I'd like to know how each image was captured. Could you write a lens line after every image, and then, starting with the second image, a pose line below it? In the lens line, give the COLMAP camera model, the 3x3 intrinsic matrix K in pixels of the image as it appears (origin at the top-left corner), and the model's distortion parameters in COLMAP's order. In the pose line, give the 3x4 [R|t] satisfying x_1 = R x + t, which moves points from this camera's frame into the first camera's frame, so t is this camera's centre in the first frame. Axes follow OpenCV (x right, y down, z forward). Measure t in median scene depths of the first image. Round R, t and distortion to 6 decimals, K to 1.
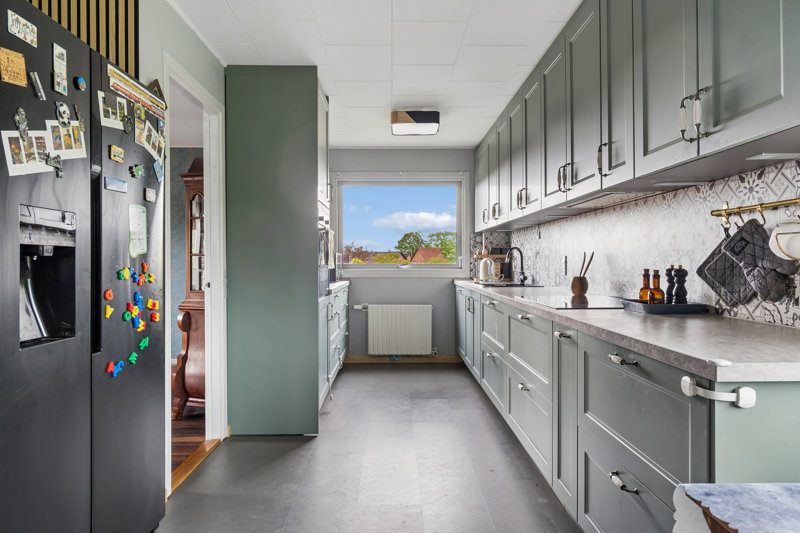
lens RADIAL K [[508.4, 0, 400.0], [0, 508.4, 266.5], [0, 0, 1]] dist [-0.000826, -0.001192]
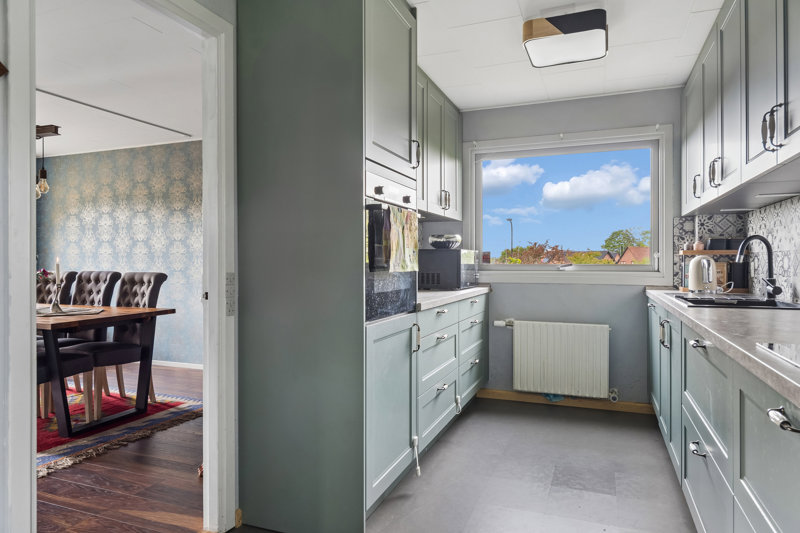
lens RADIAL K [[508.4, 0, 400.0], [0, 508.4, 266.5], [0, 0, 1]] dist [-0.000826, -0.001192]
pose [[0.926575, 0.002999, -0.376097, 0.069146], [-0.003121, 0.999995, 0.000285, -0.002214], [0.376096, 0.000910, 0.926580, 0.313849]]
